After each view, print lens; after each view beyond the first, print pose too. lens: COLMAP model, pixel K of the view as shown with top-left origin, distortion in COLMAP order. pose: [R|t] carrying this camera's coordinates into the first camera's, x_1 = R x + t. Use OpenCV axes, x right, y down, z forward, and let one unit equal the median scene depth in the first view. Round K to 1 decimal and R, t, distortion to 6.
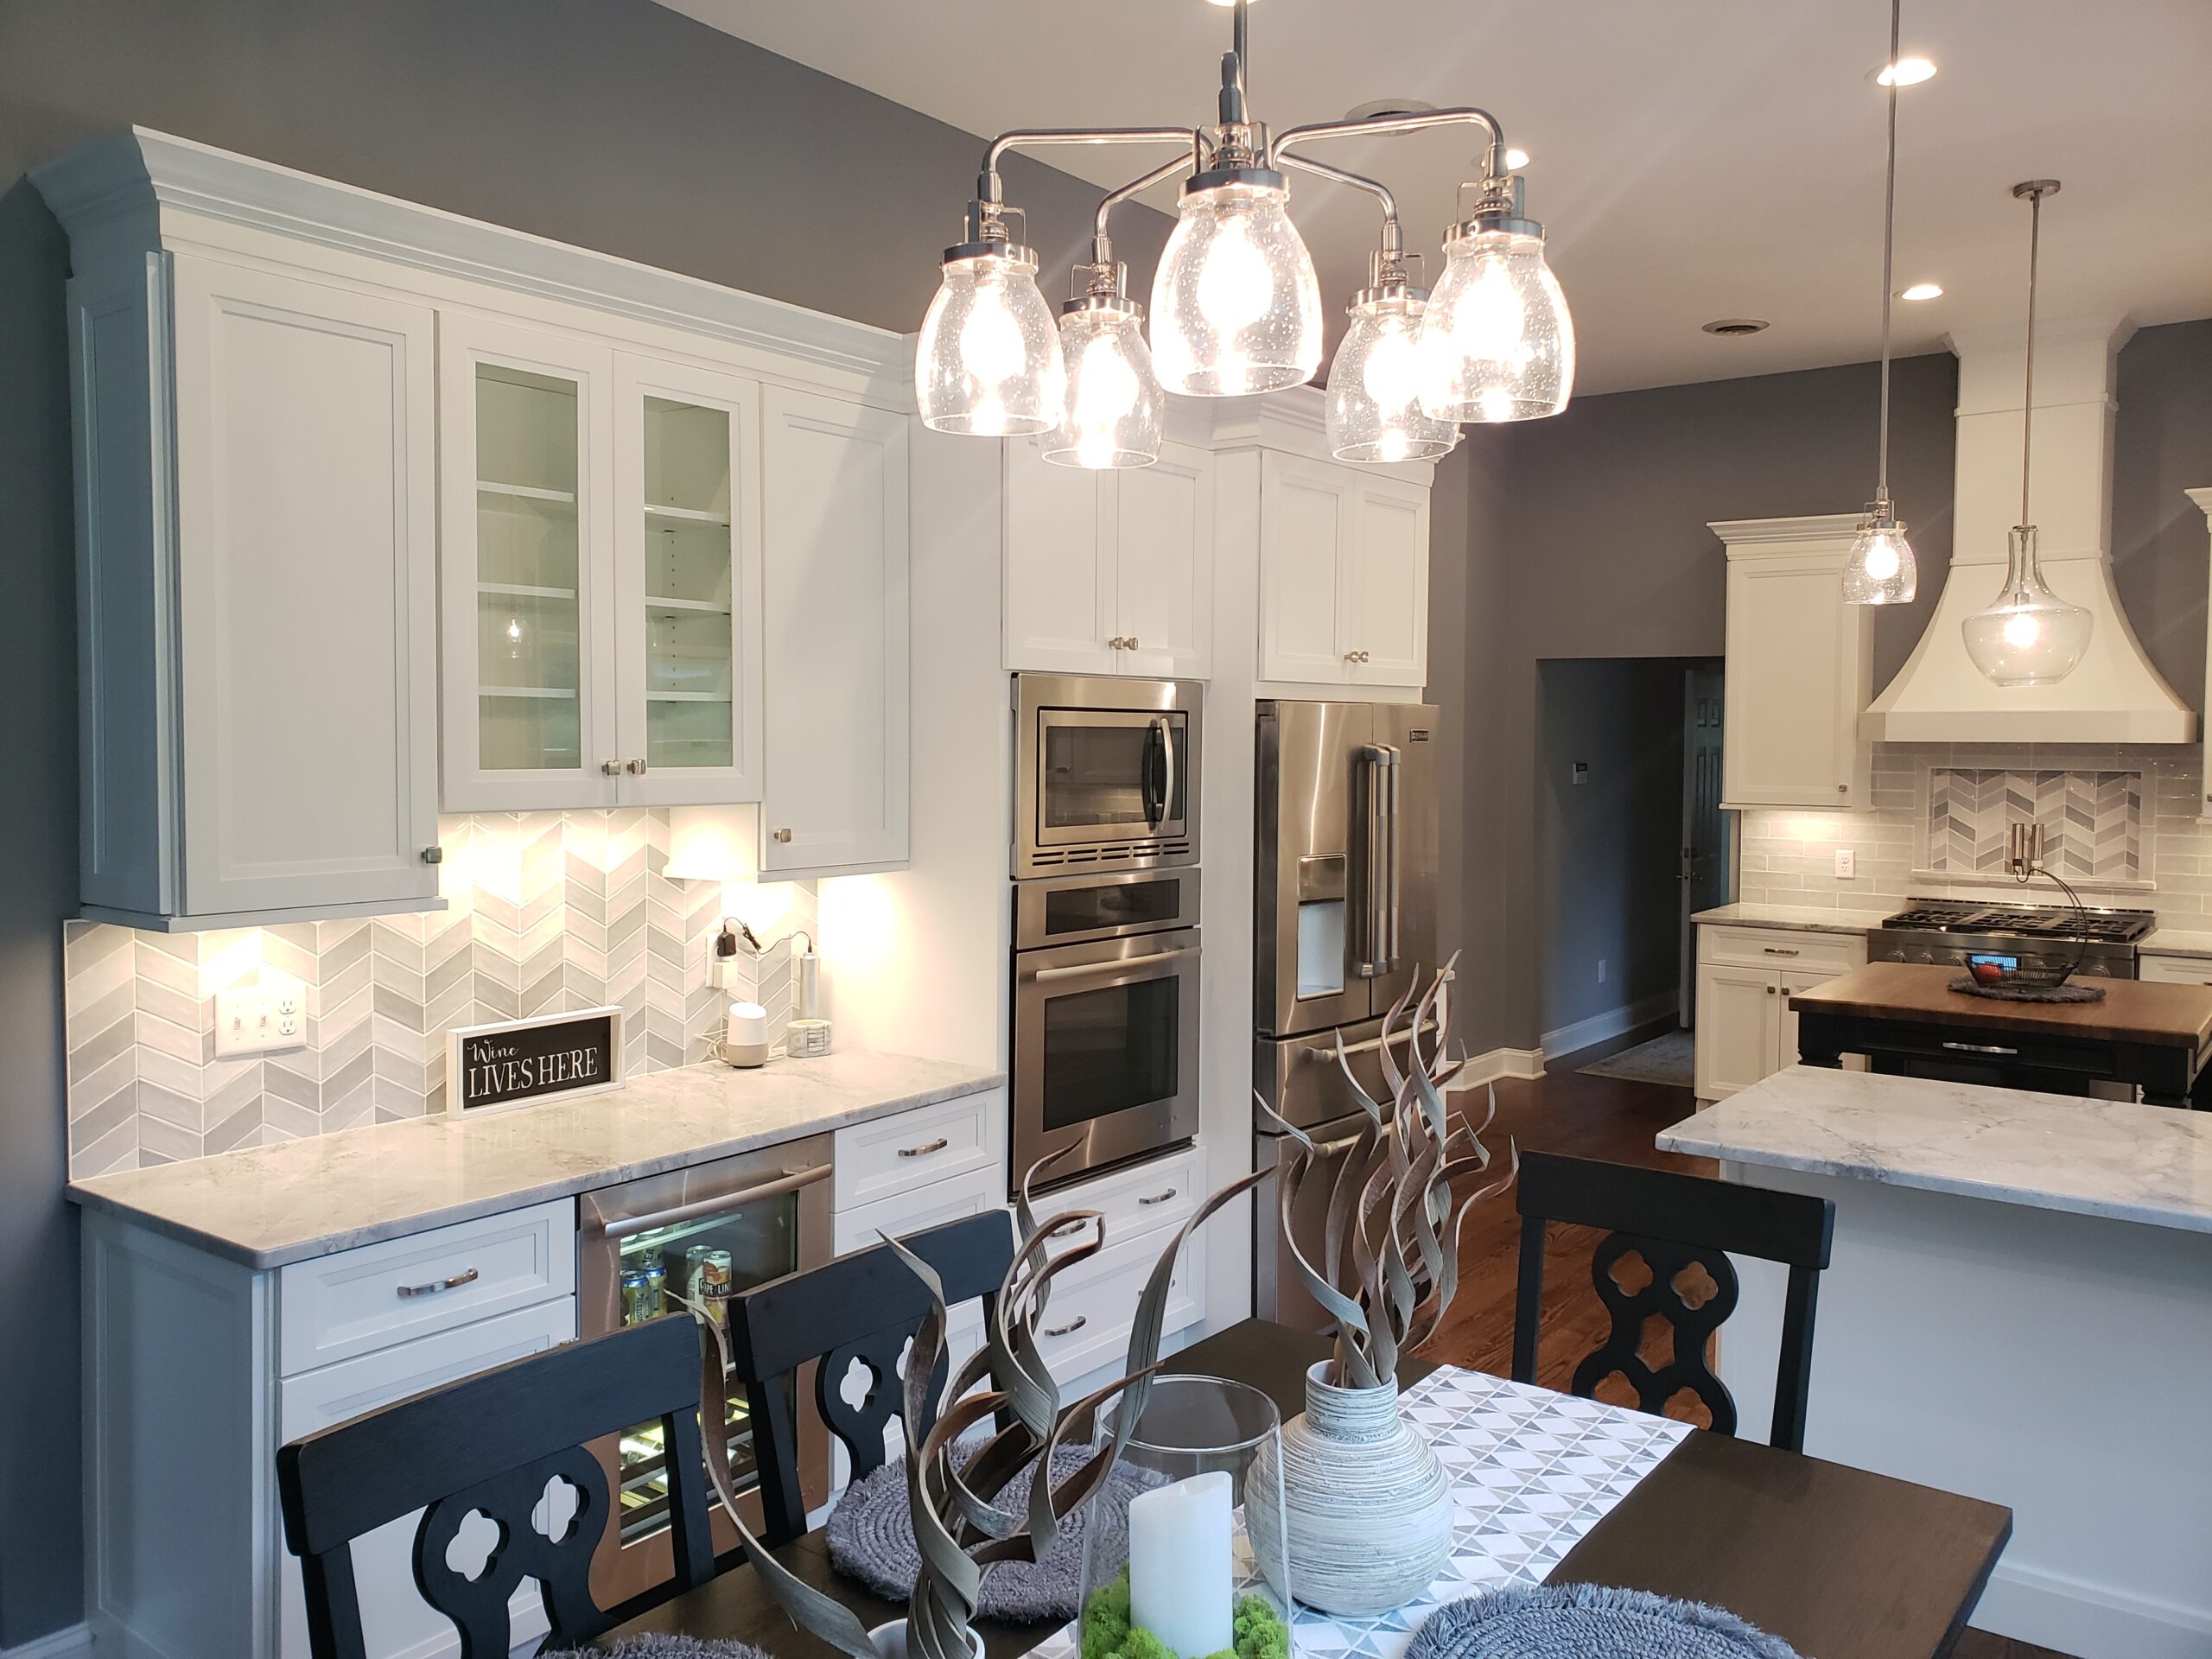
lens RADIAL K [[1730.4, 0, 1067.8], [0, 1730.4, 795.1], [0, 0, 1]] dist [0.034448, -0.011145]
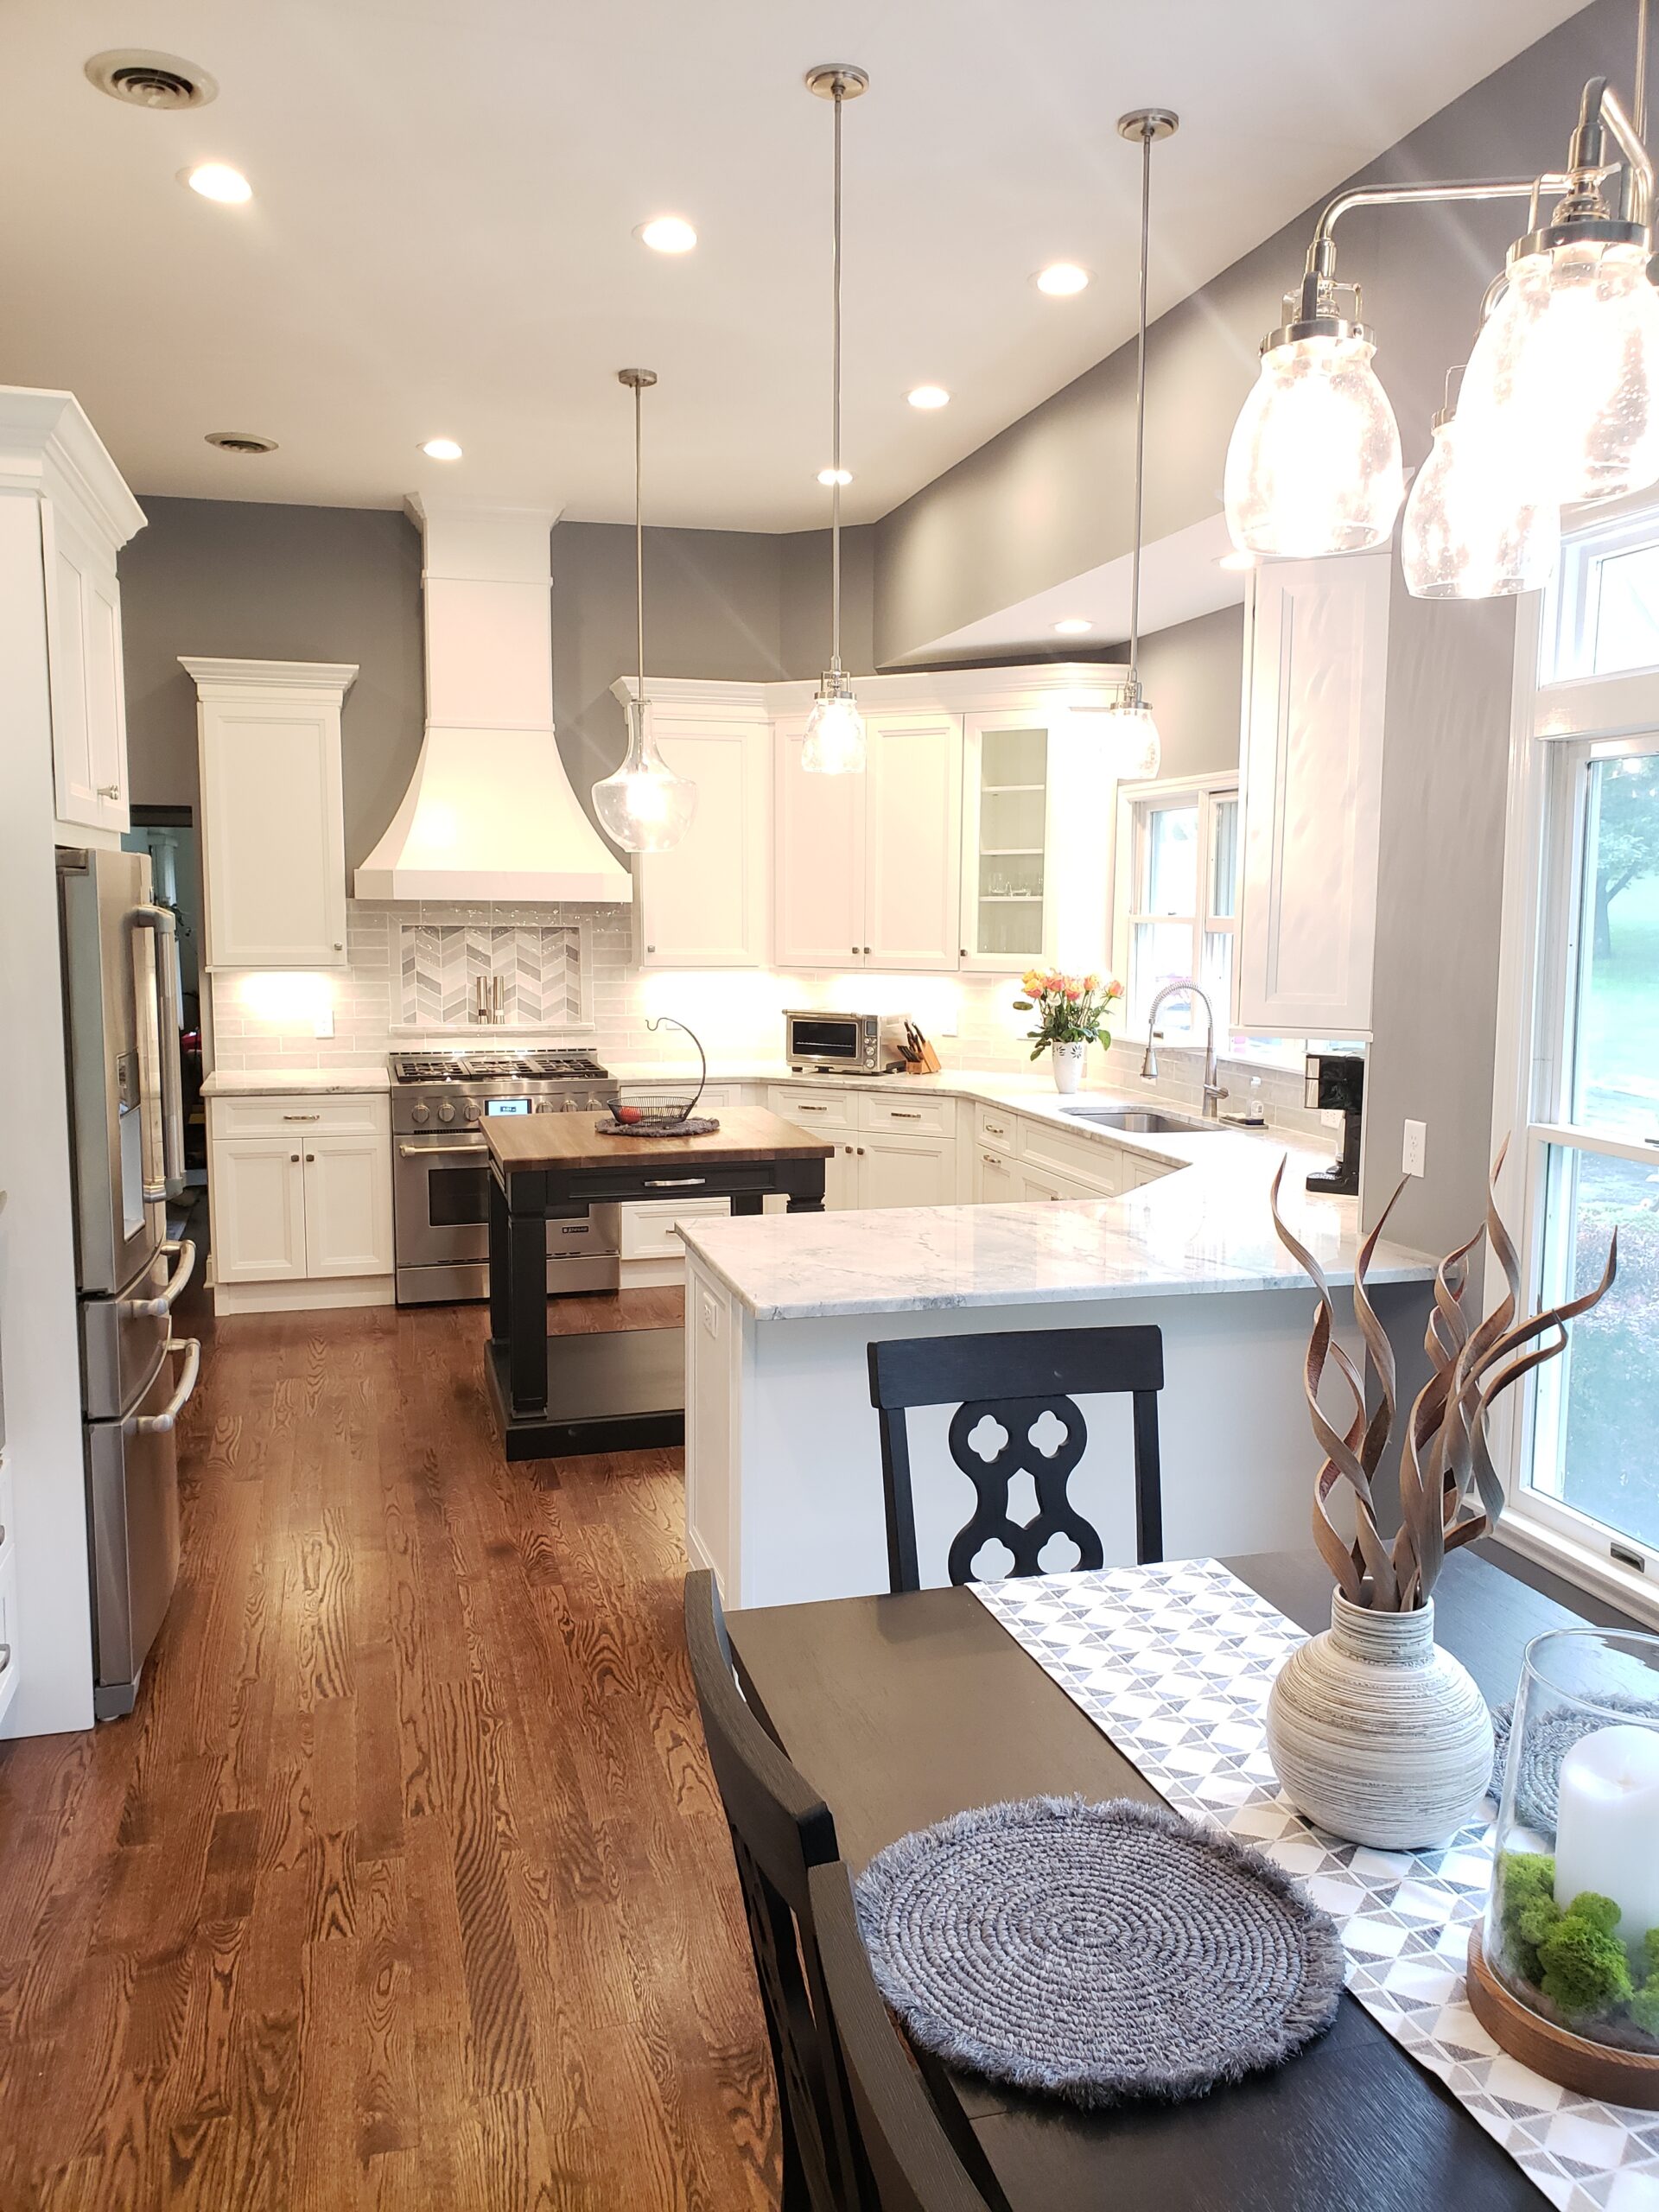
lens RADIAL K [[1754.0, 0, 832.1], [0, 1754.0, 1075.8], [0, 0, 1]] dist [0.037298, 0.004730]
pose [[0.596216, -0.081072, 0.798720, -0.344298], [0.024124, 0.996248, 0.083114, -0.013090], [-0.802461, -0.030286, 0.595935, 0.317826]]
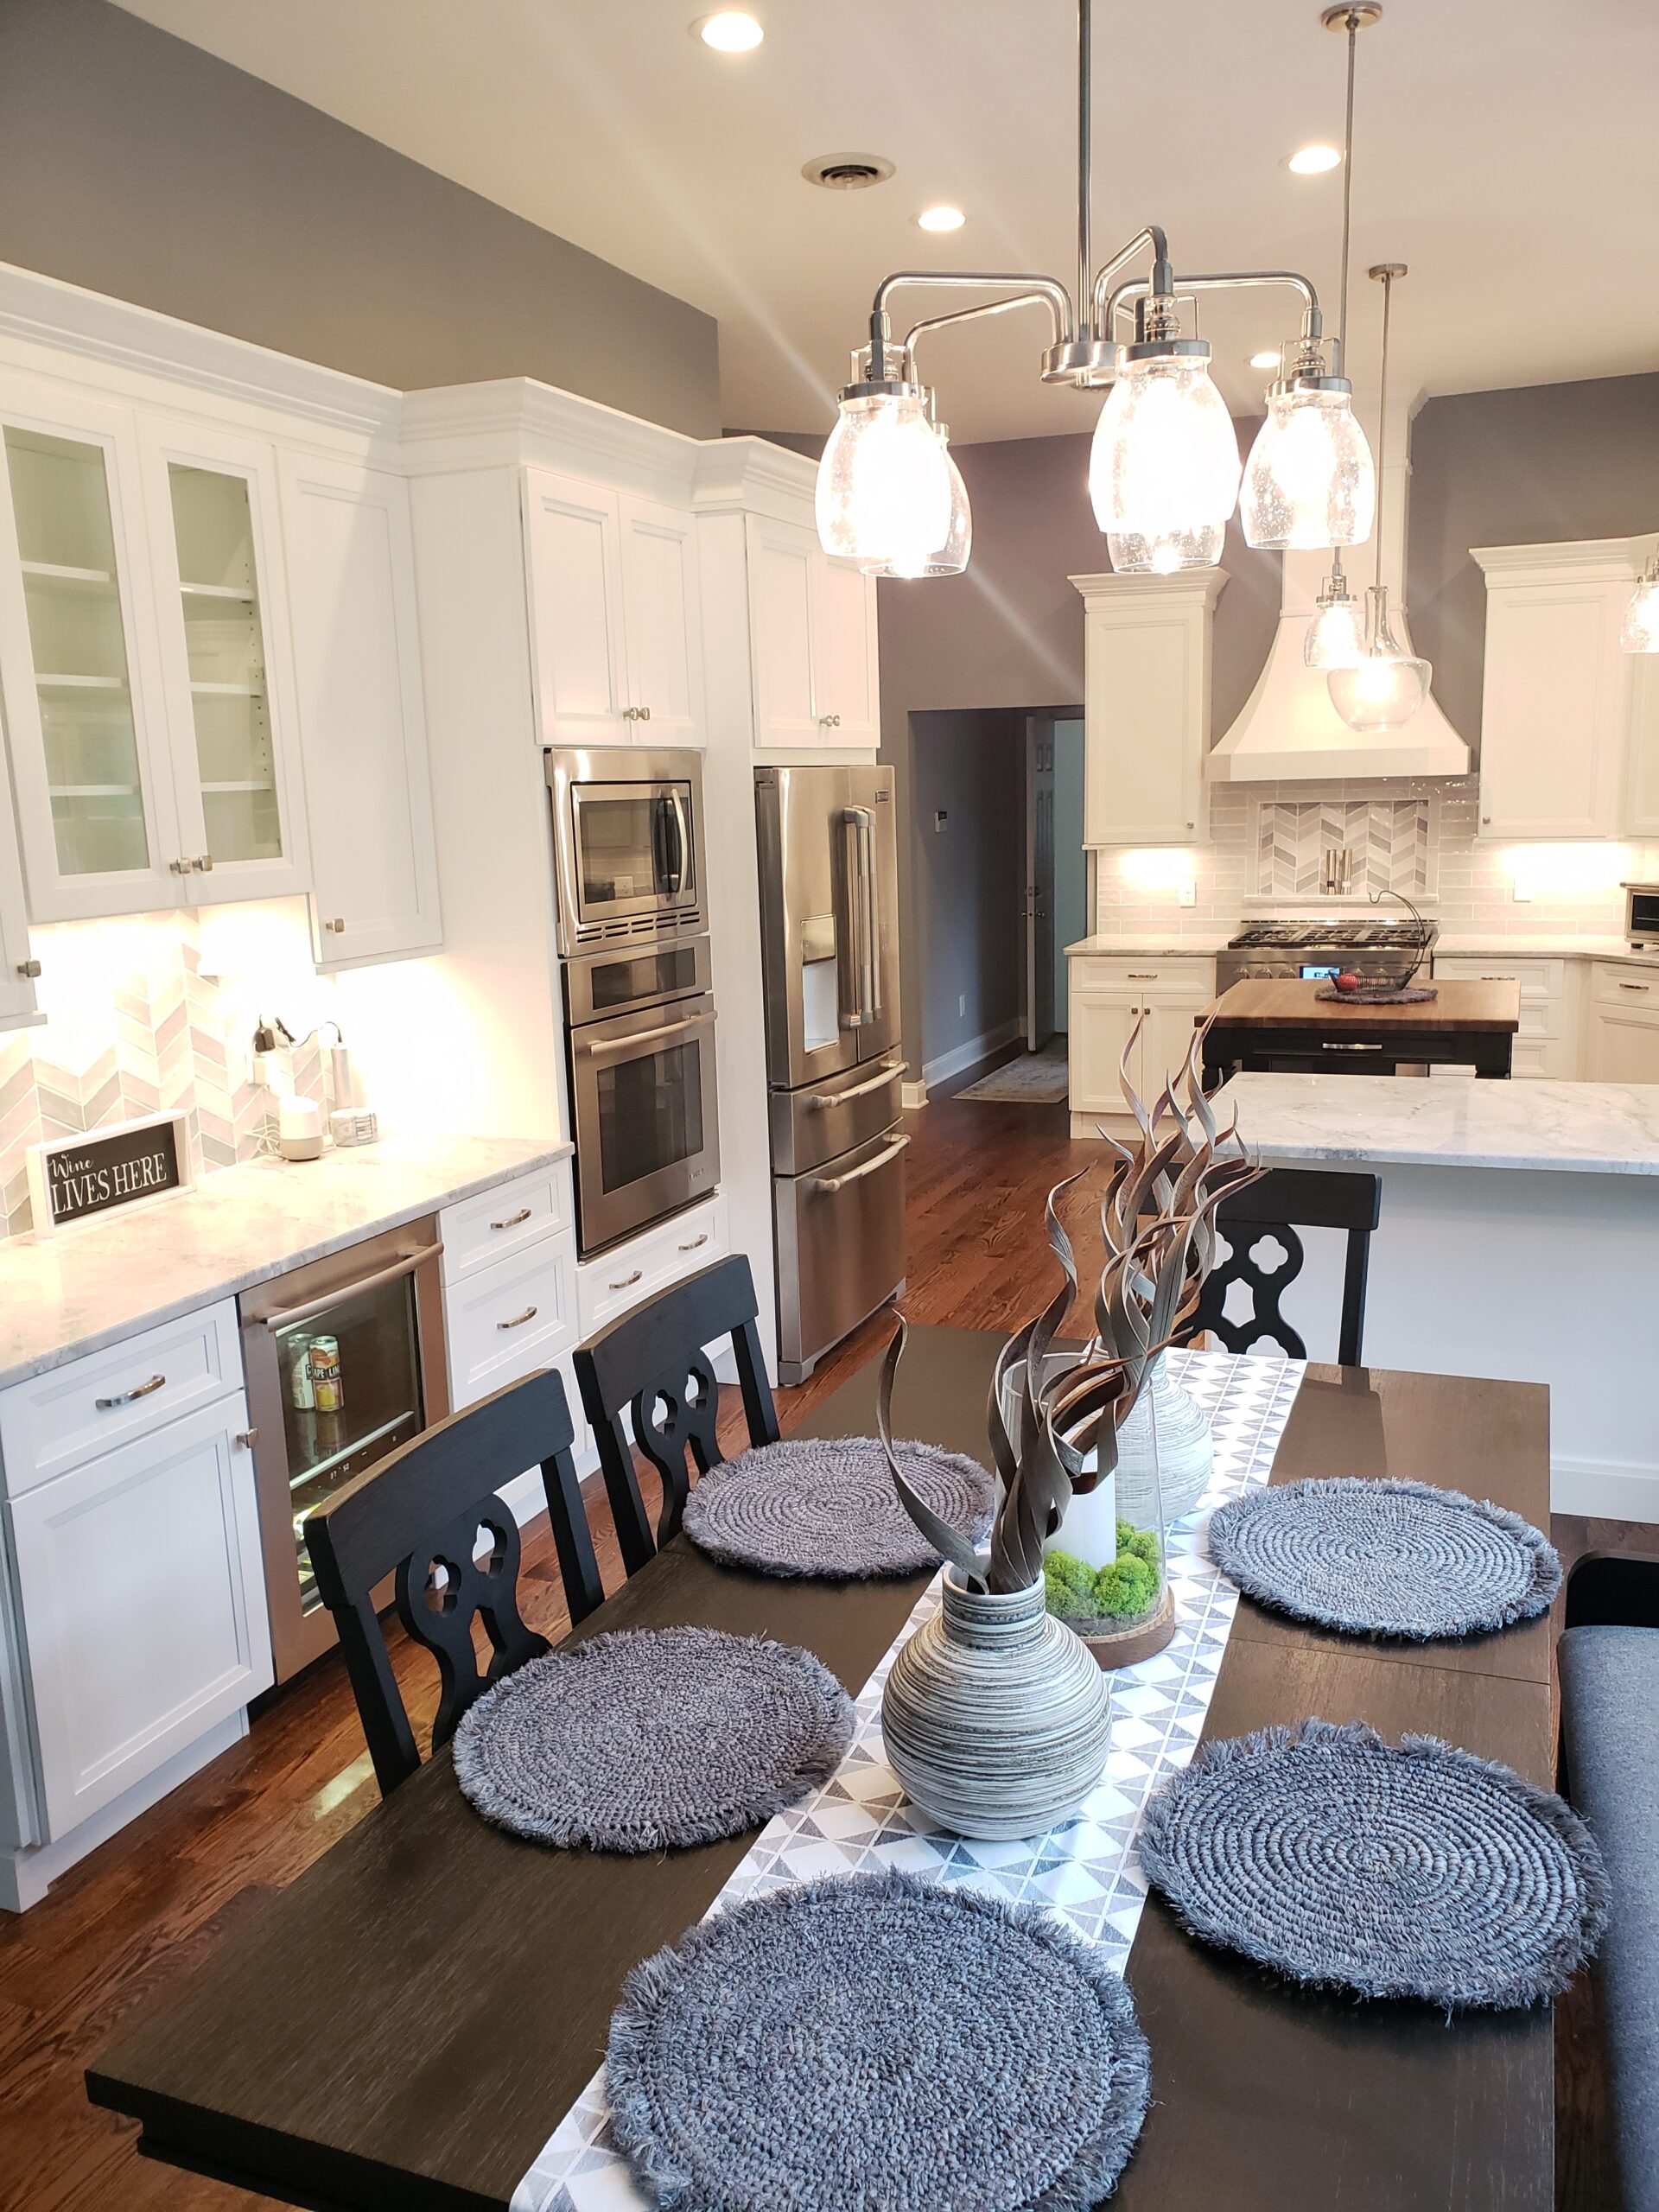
lens RADIAL K [[1749.3, 0, 829.5], [0, 1749.3, 1106.0], [0, 0, 1]] dist [0.049314, -0.048407]
pose [[0.959392, -0.085032, 0.268954, -0.167069], [0.044600, 0.987216, 0.153020, -0.015506], [-0.278528, -0.134811, 0.950920, -0.044881]]
